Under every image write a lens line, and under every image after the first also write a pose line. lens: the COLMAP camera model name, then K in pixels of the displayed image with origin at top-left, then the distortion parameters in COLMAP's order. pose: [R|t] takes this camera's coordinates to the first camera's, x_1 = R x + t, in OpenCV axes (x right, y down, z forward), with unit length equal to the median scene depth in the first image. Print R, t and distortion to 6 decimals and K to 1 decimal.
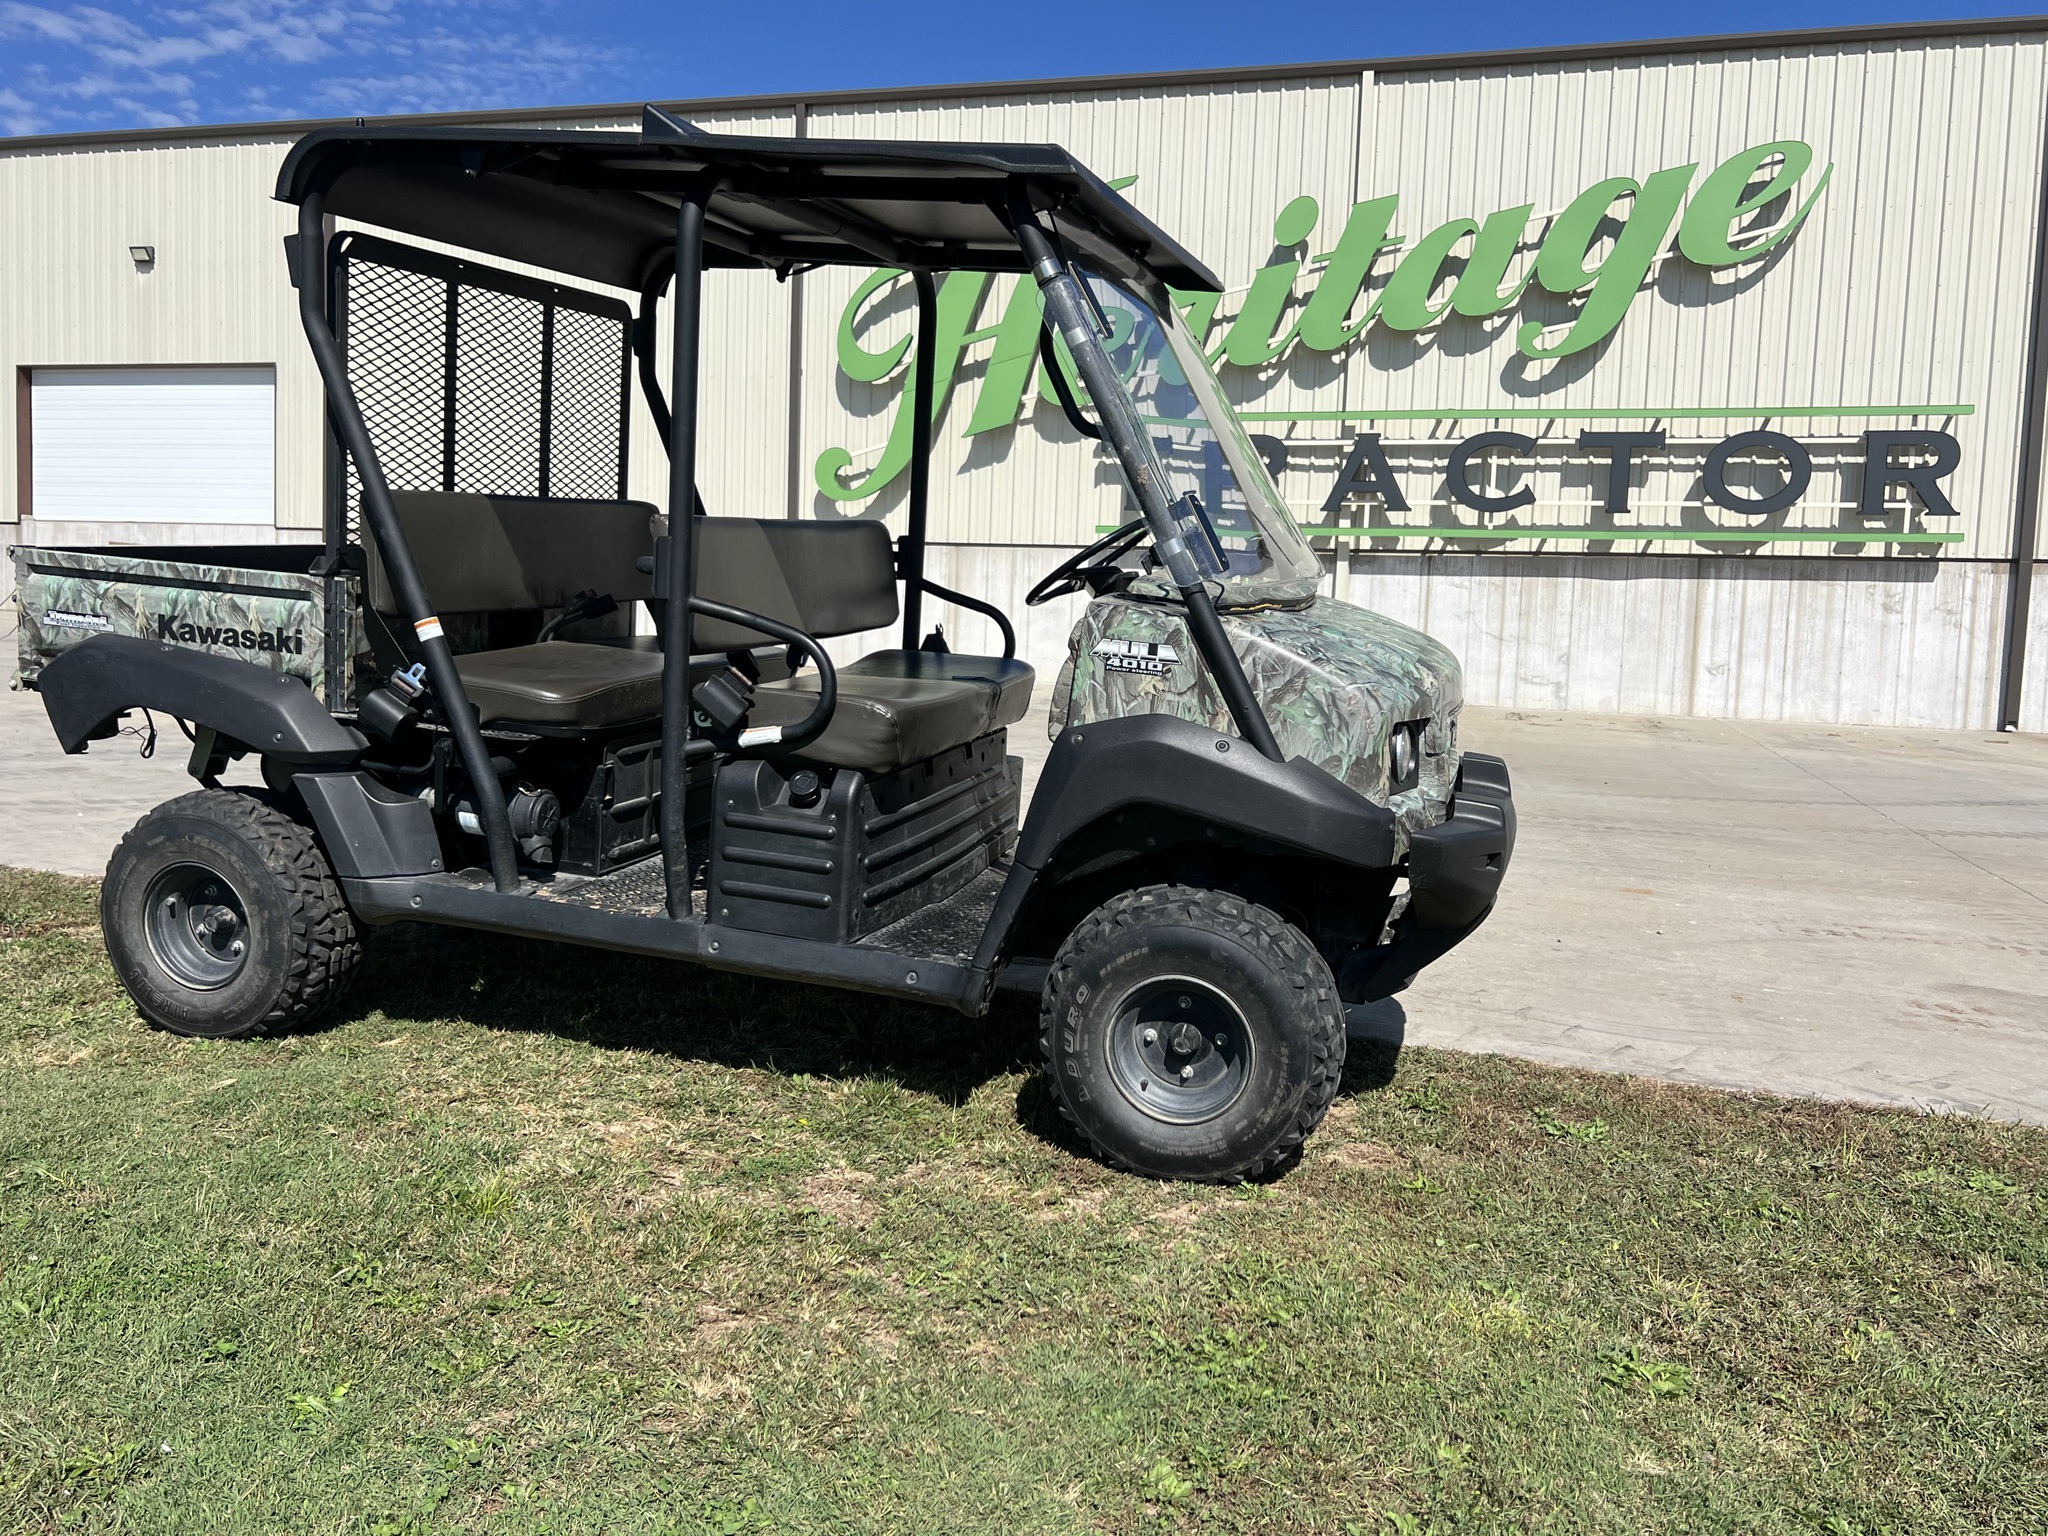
lens RADIAL K [[1668.6, 0, 1039.7], [0, 1668.6, 776.0], [0, 0, 1]] dist [0.044126, -0.041222]
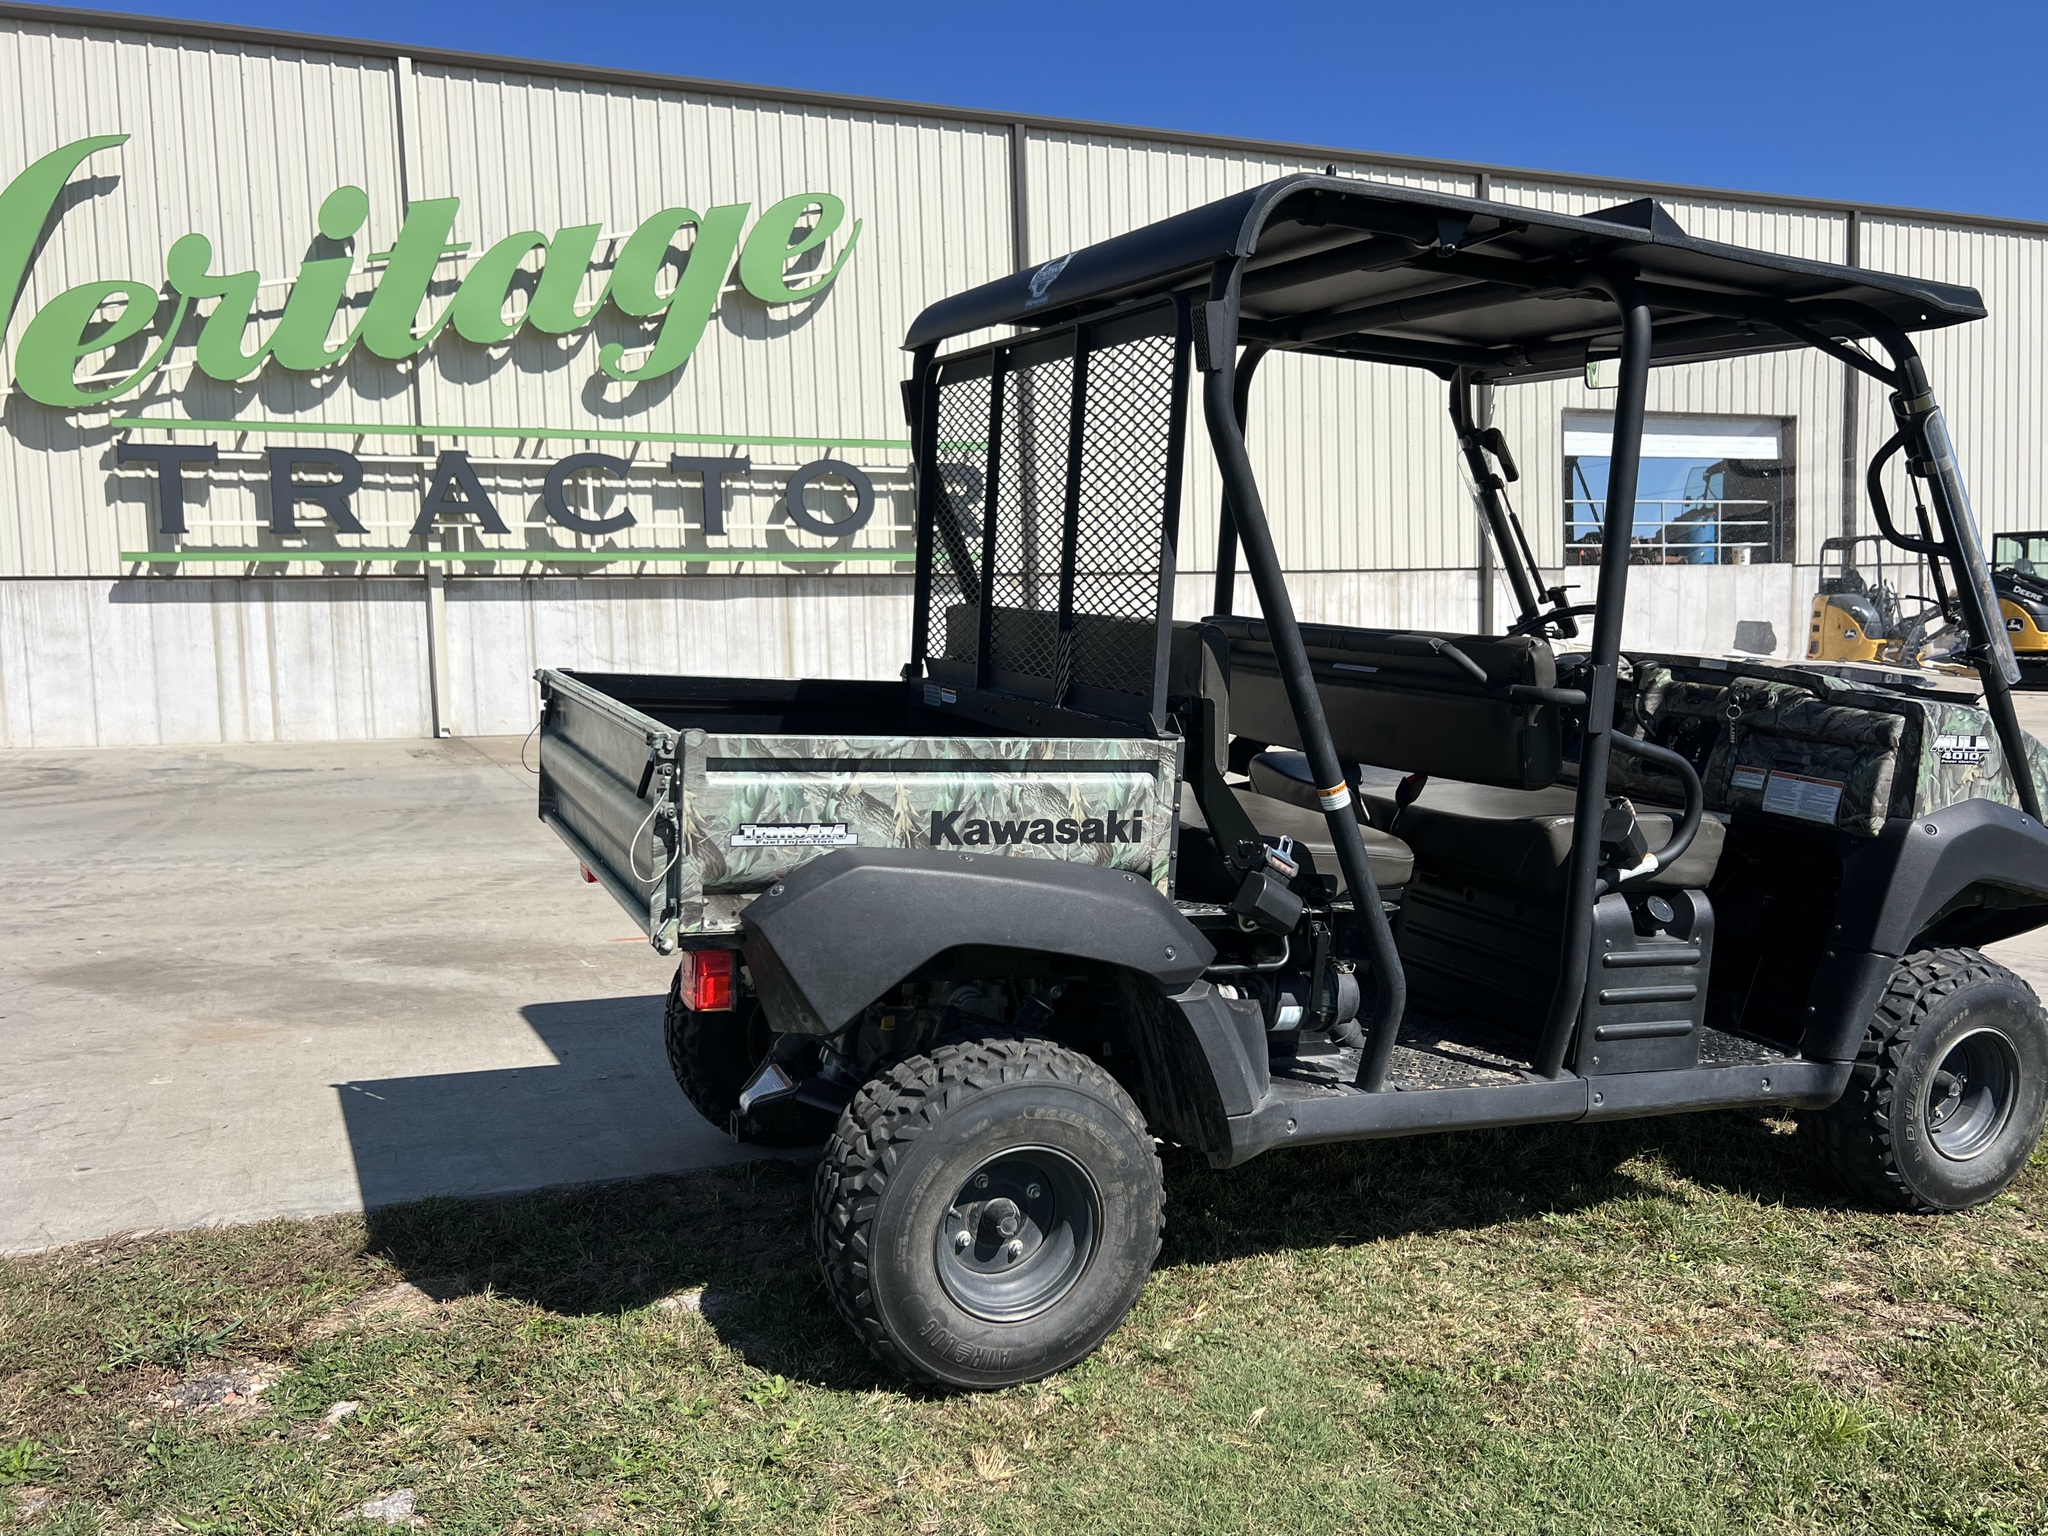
lens RADIAL K [[1668.3, 0, 1034.0], [0, 1668.3, 777.9], [0, 0, 1]] dist [0.076728, -0.085777]
pose [[0.773055, -0.103958, 0.625762, -0.164720], [0.105248, 0.993827, 0.035084, -0.023117], [-0.625546, 0.038738, 0.779225, 0.075528]]
